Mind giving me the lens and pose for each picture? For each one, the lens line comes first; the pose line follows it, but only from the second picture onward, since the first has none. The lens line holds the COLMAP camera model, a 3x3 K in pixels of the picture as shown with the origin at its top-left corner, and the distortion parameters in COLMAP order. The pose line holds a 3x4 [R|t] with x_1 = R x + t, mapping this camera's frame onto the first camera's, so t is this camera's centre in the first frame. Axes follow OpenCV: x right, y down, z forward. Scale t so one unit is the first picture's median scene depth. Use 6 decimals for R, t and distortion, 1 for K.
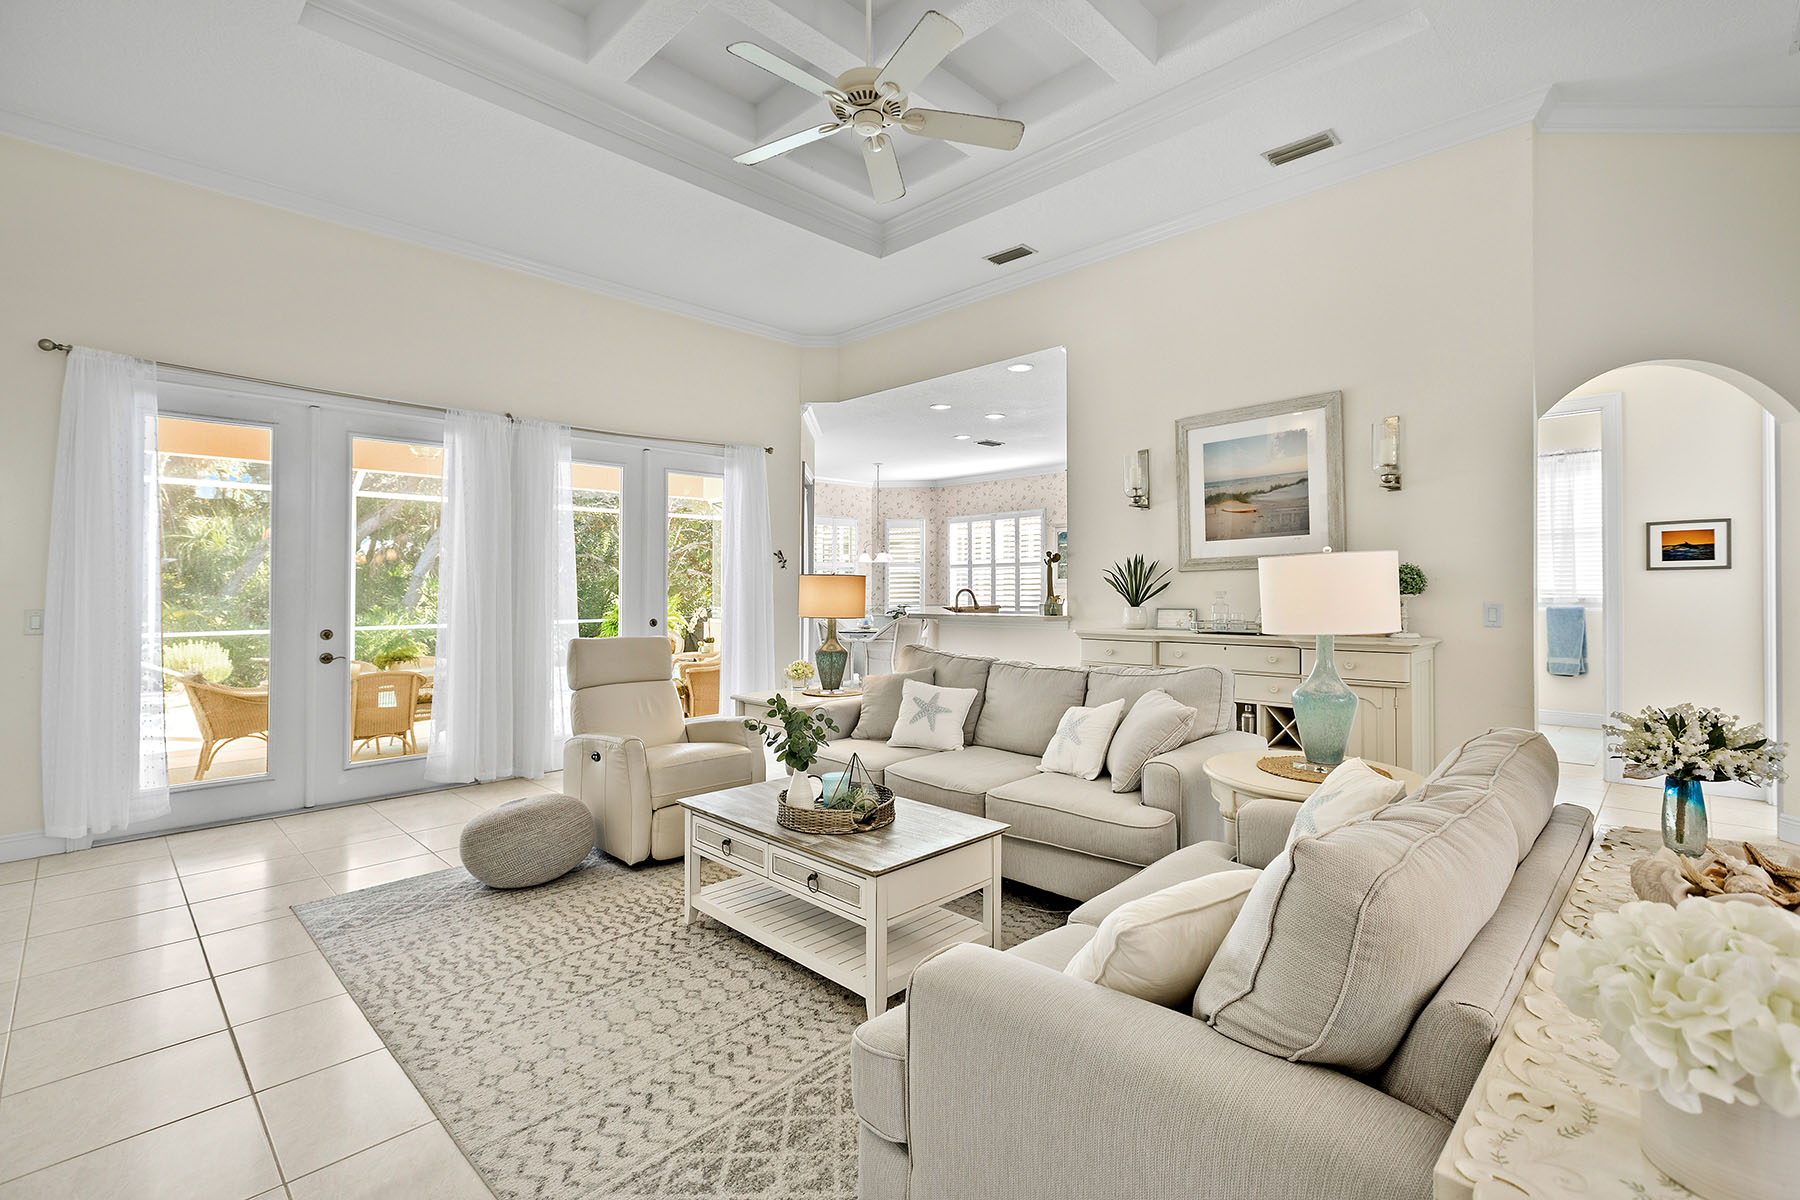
lens RADIAL K [[805.5, 0, 873.1], [0, 805.5, 573.0], [0, 0, 1]] dist [0.000879, -0.000137]
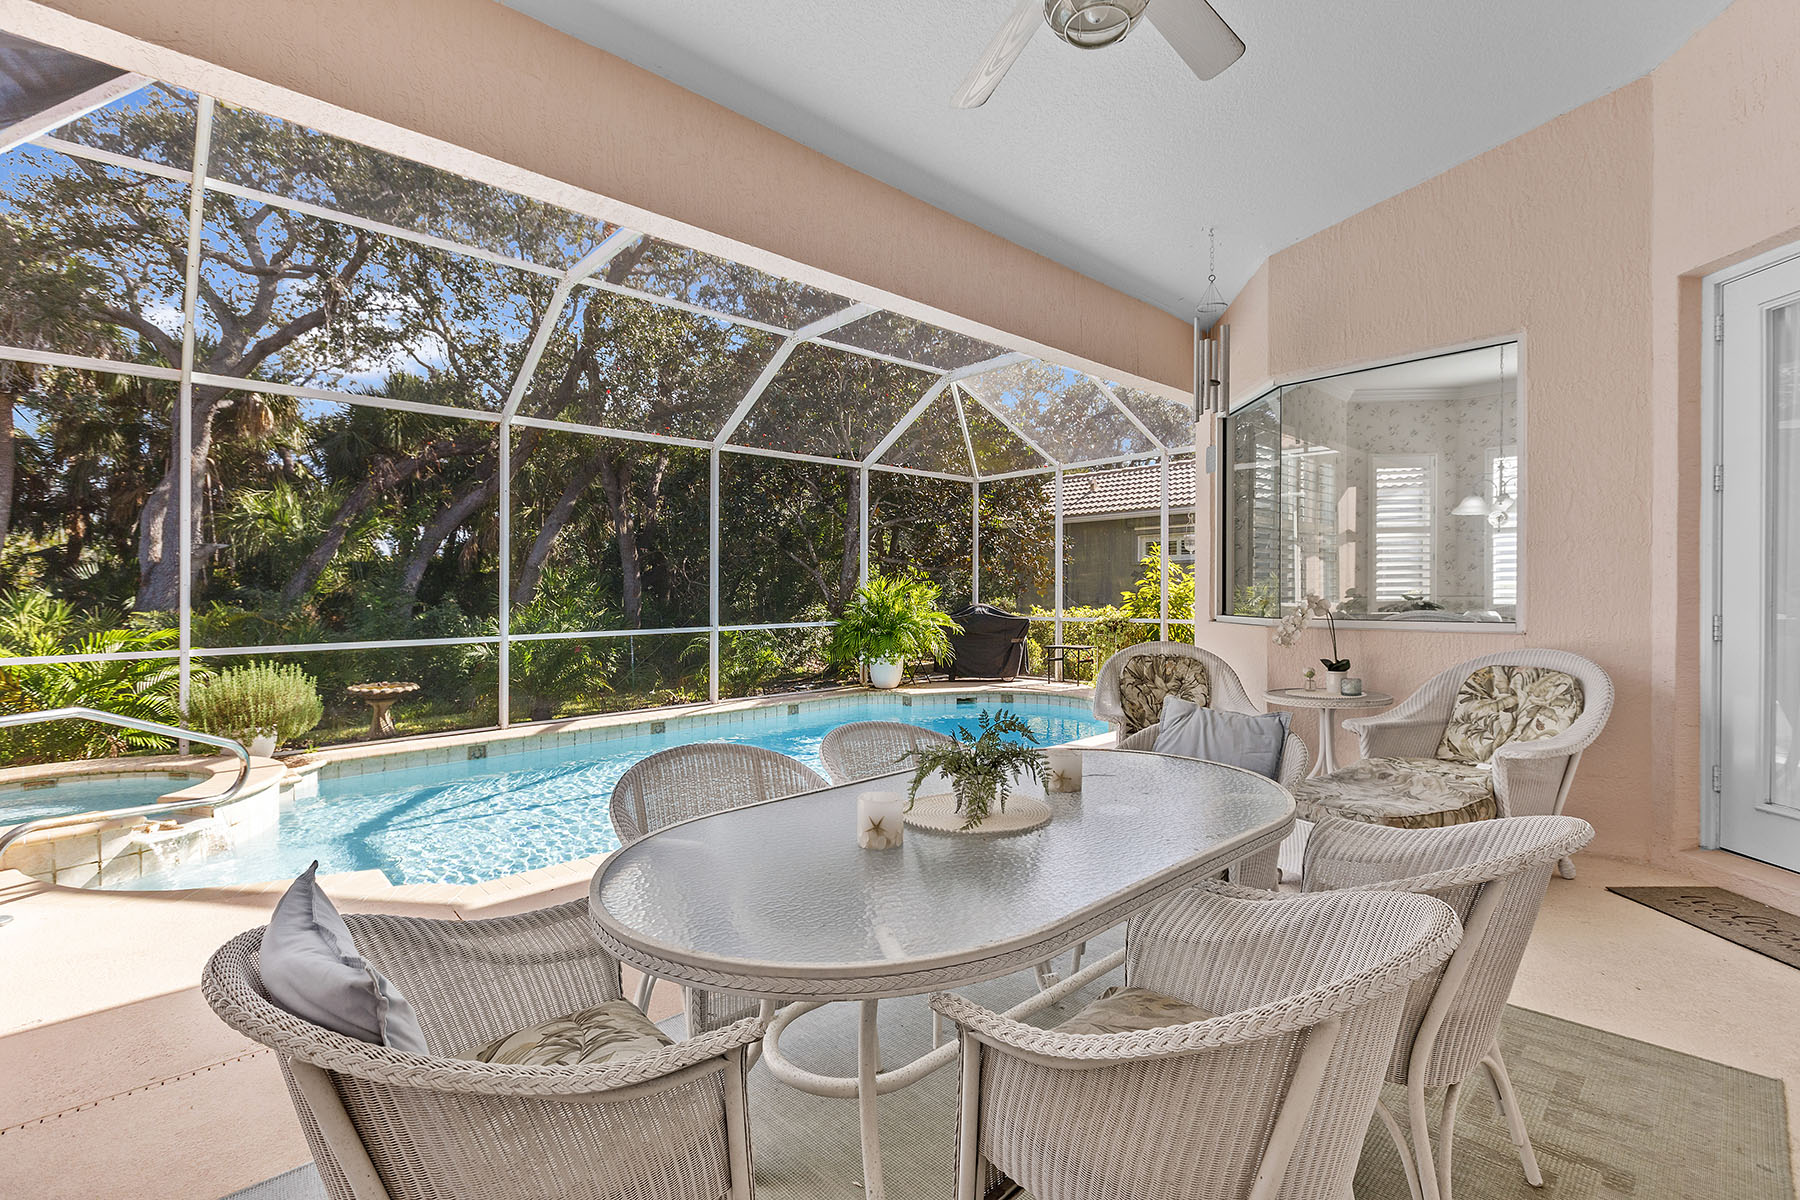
lens RADIAL K [[805.5, 0, 894.1], [0, 805.5, 587.1], [0, 0, 1]] dist [0.000879, -0.000137]
pose [[0.999718, -0.005578, -0.023103, -0.802120], [0.006002, 0.999814, 0.018334, 0.049253], [0.022997, -0.018467, 0.999565, 0.932743]]
